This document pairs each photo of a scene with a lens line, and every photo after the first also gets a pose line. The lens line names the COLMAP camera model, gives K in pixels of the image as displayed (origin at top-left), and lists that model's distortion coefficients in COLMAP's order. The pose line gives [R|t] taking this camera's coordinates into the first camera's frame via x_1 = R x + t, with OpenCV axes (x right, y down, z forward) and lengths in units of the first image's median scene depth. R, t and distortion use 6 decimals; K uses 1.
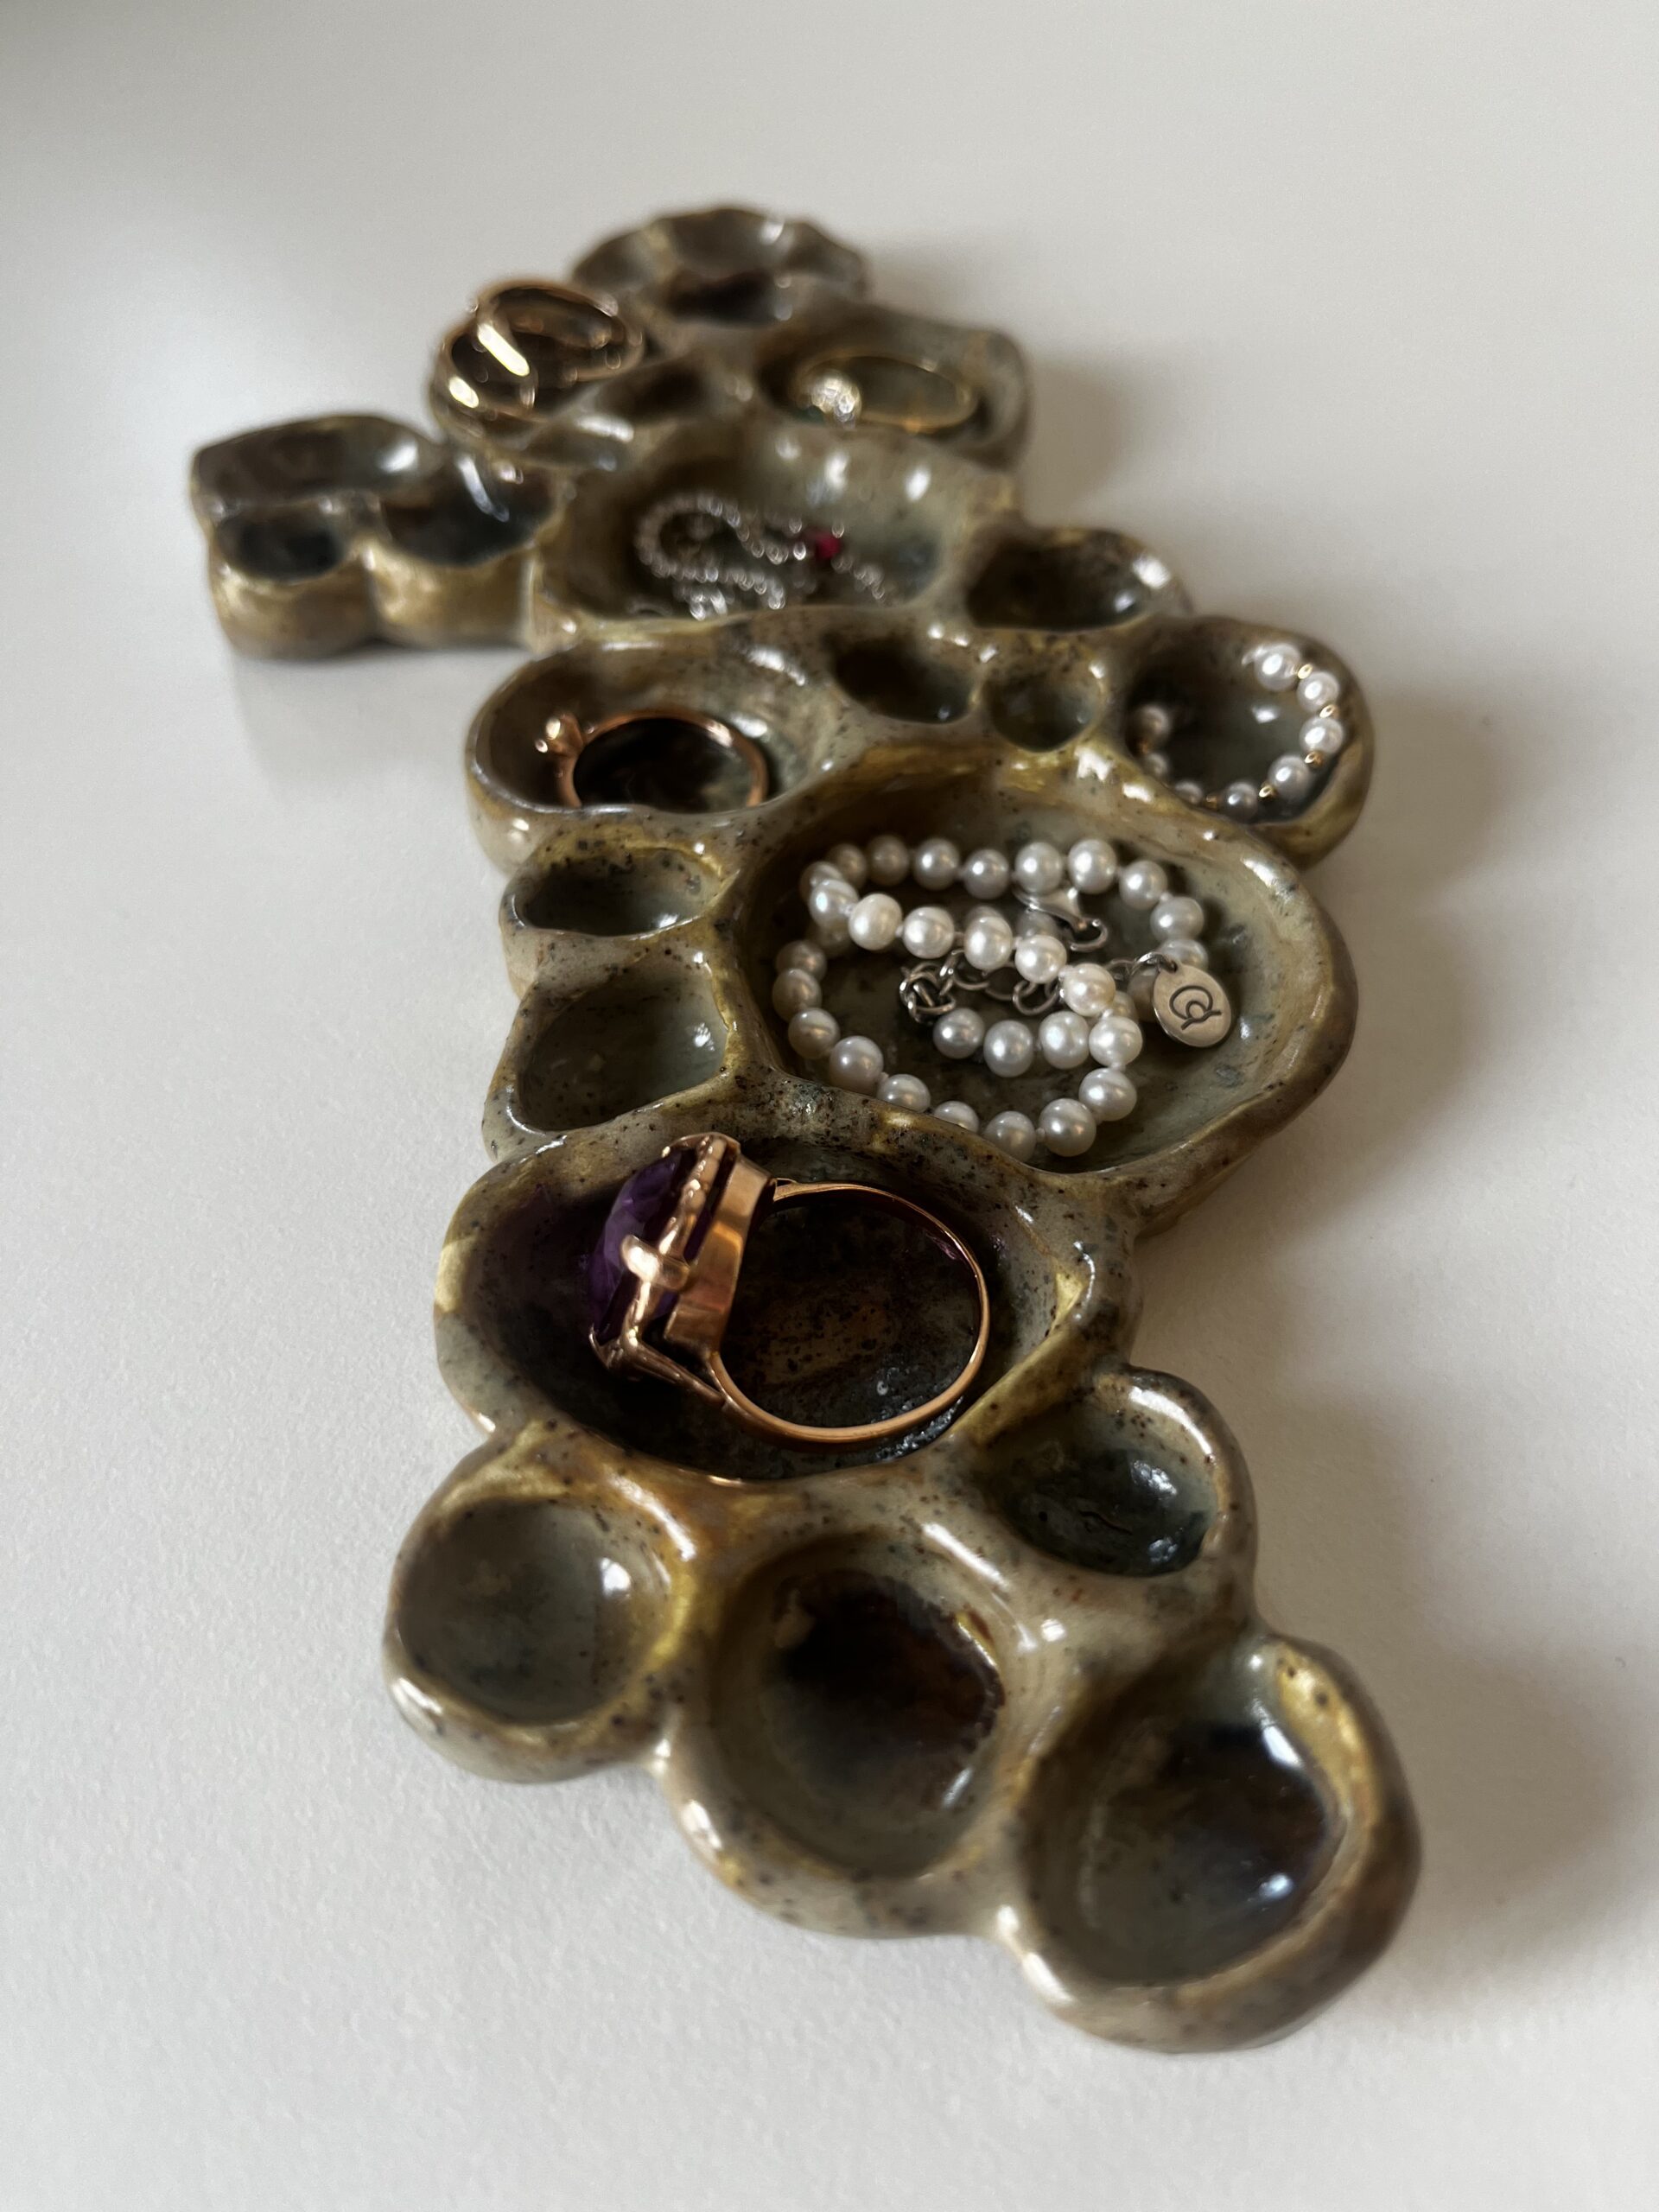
lens RADIAL K [[1769.8, 0, 829.5], [0, 1769.8, 1106.0], [0, 0, 1]] dist [0.039551, -0.195220]
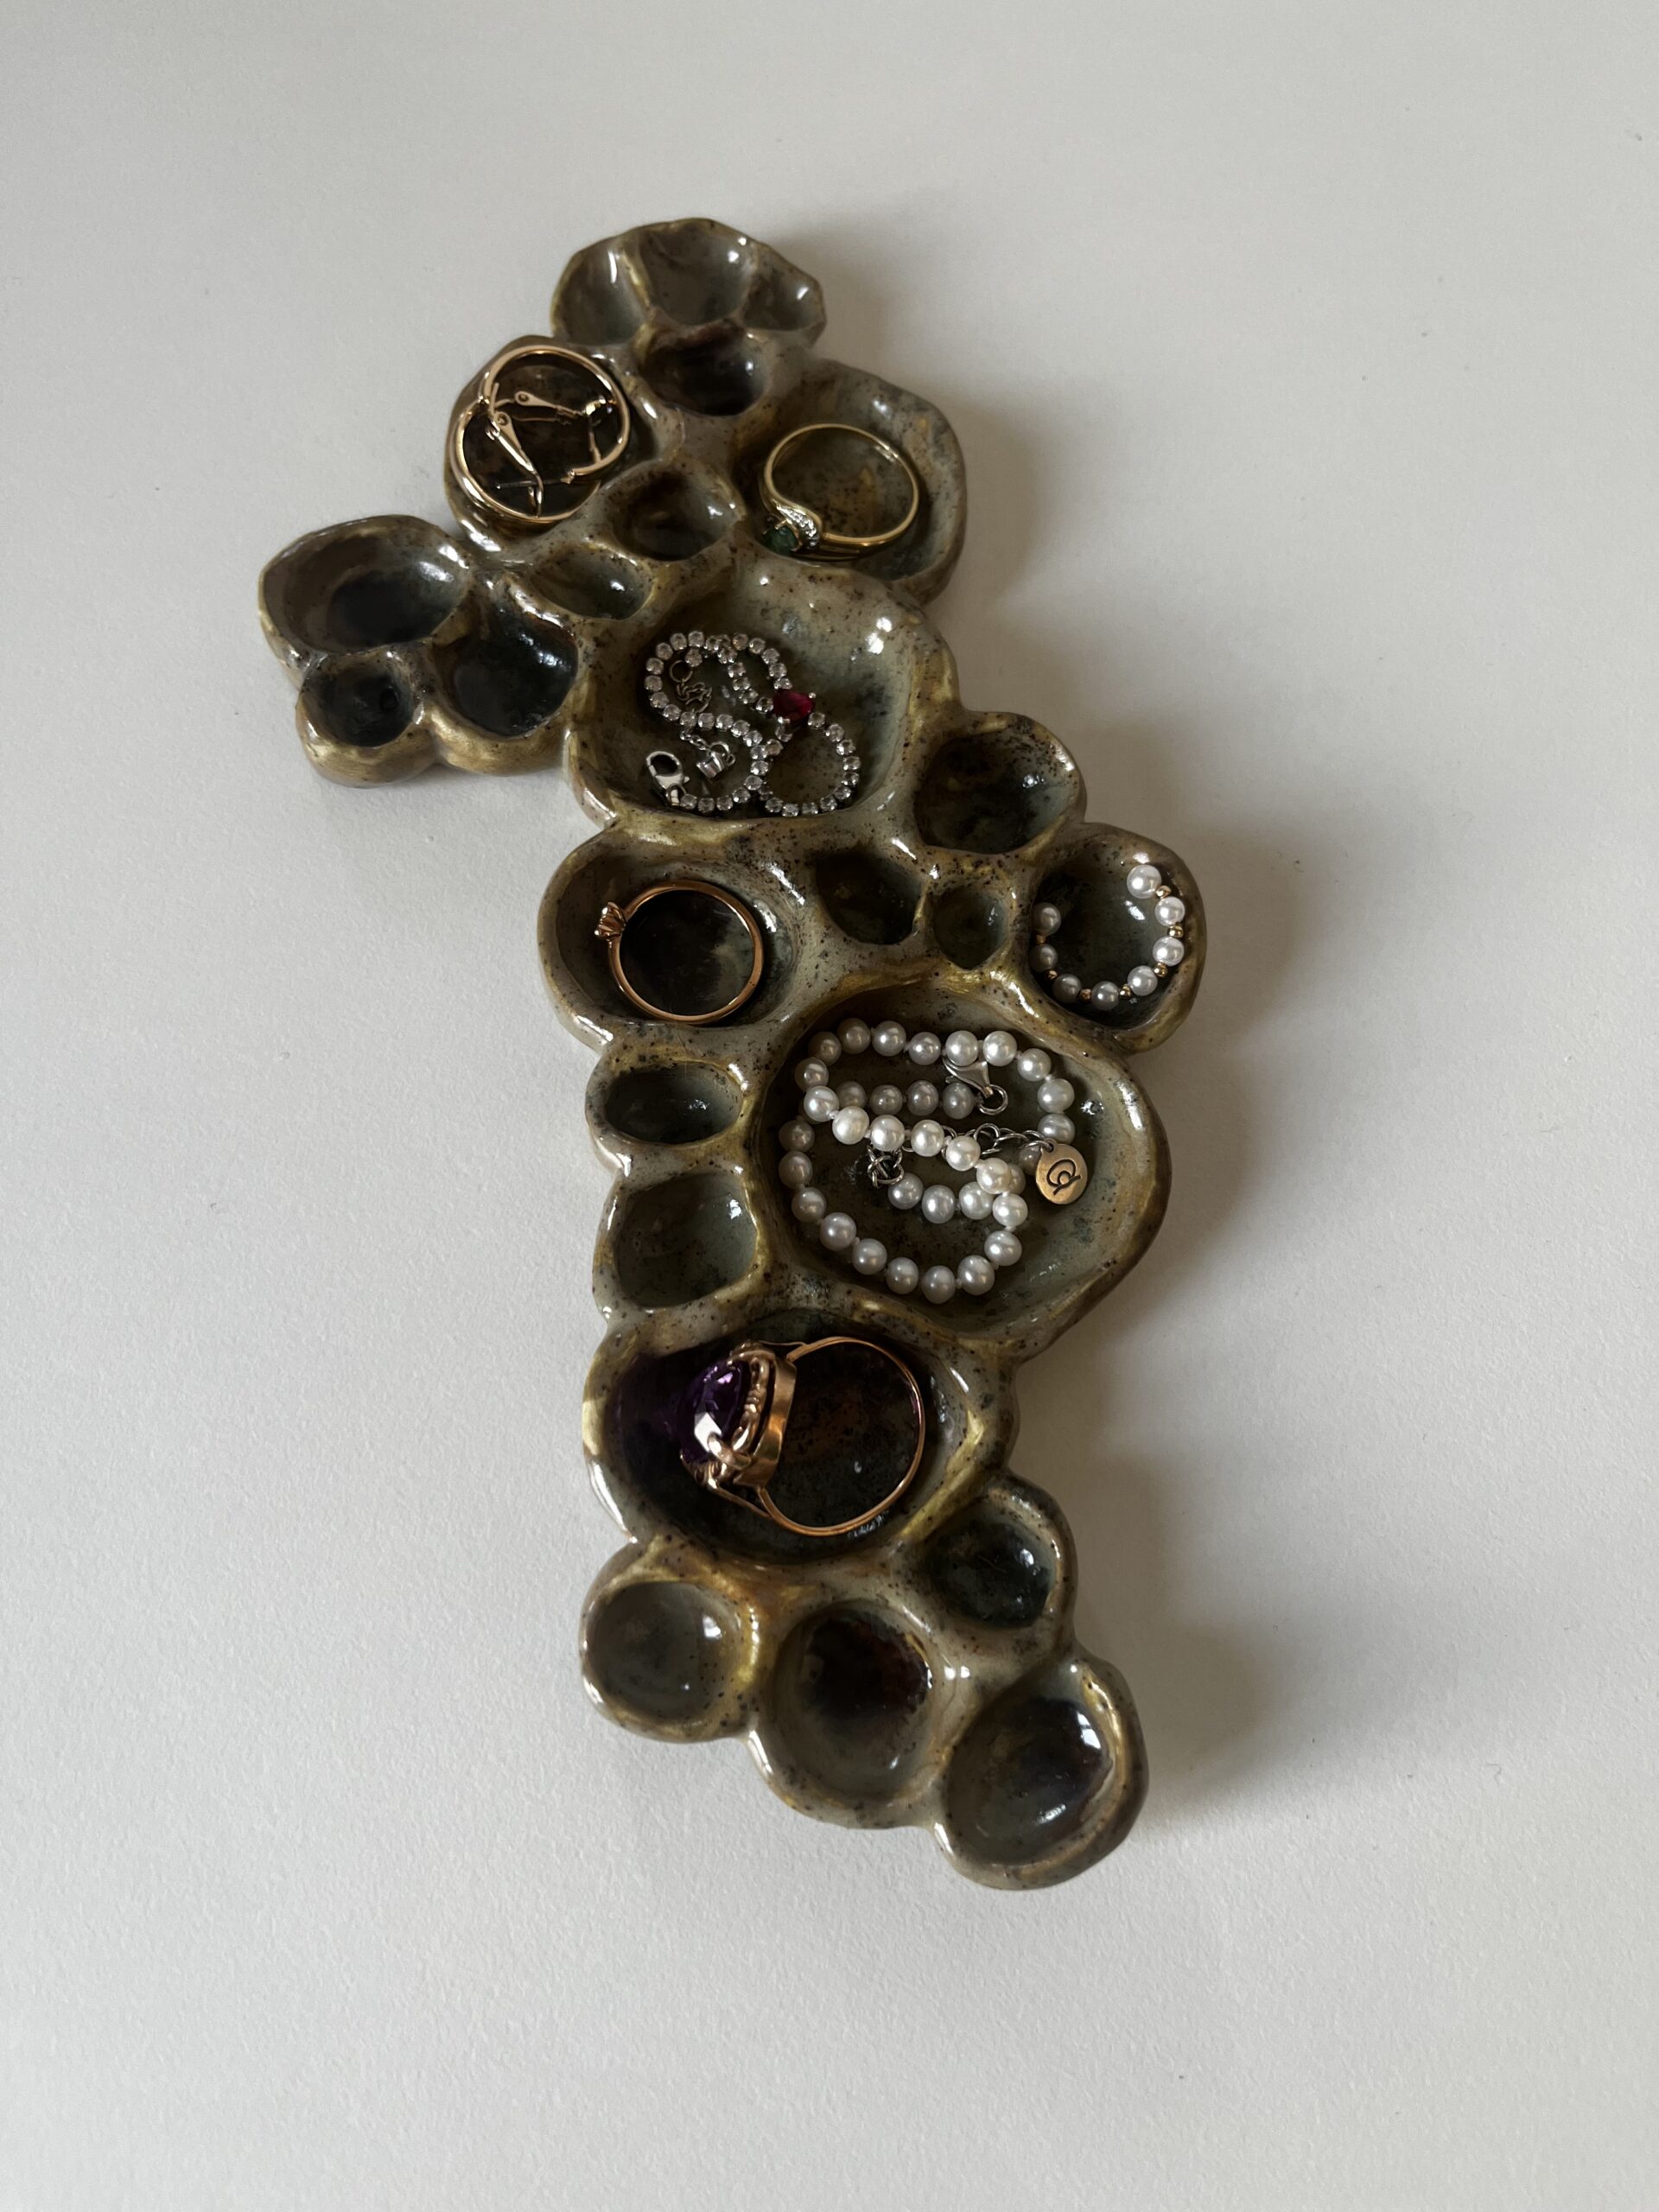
lens RADIAL K [[1726.2, 0, 841.8], [0, 1726.2, 1097.6], [0, 0, 1]] dist [0.068474, -0.213828]
pose [[0.996188, -0.010451, 0.086602, -0.105639], [-0.022531, 0.928282, 0.371195, -0.662168], [-0.084271, -0.371731, 0.924508, -0.305670]]
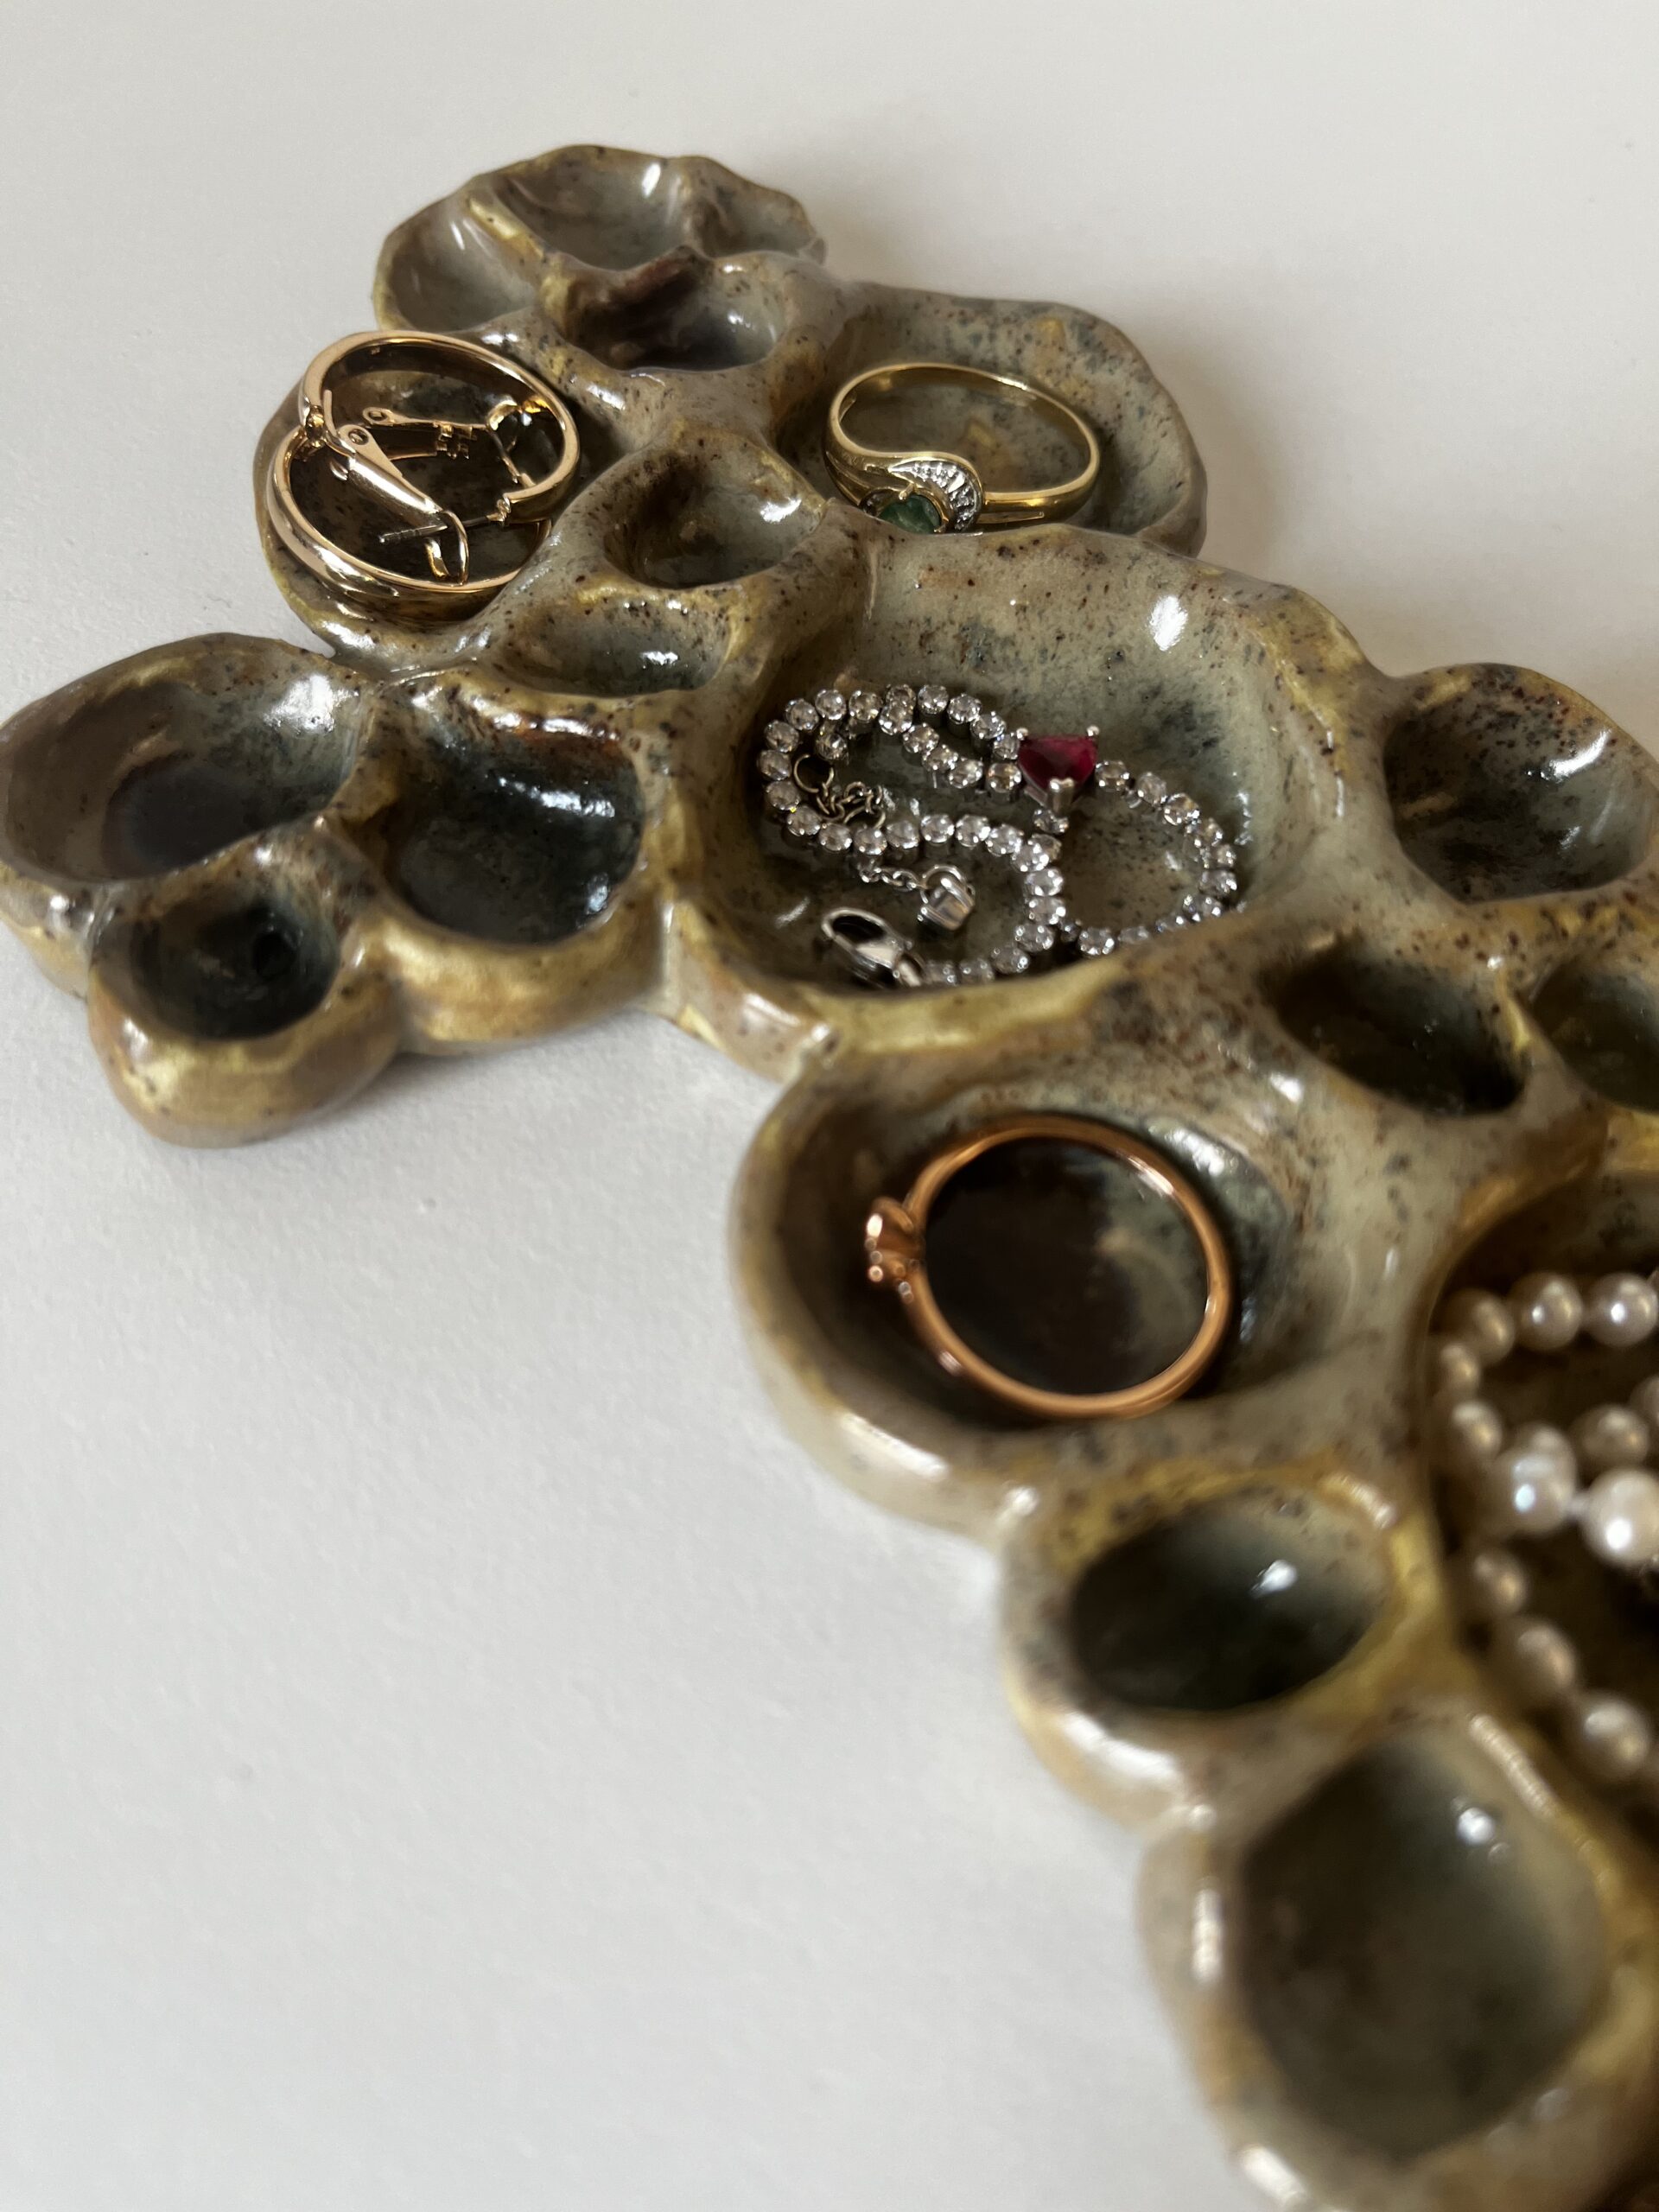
lens RADIAL K [[1769.8, 0, 829.5], [0, 1769.8, 1106.0], [0, 0, 1]] dist [0.039551, -0.195220]
pose [[0.936666, -0.258500, 0.236294, -0.348393], [0.223832, 0.960766, 0.163790, -0.411795], [-0.269363, -0.100526, 0.957778, 0.508121]]
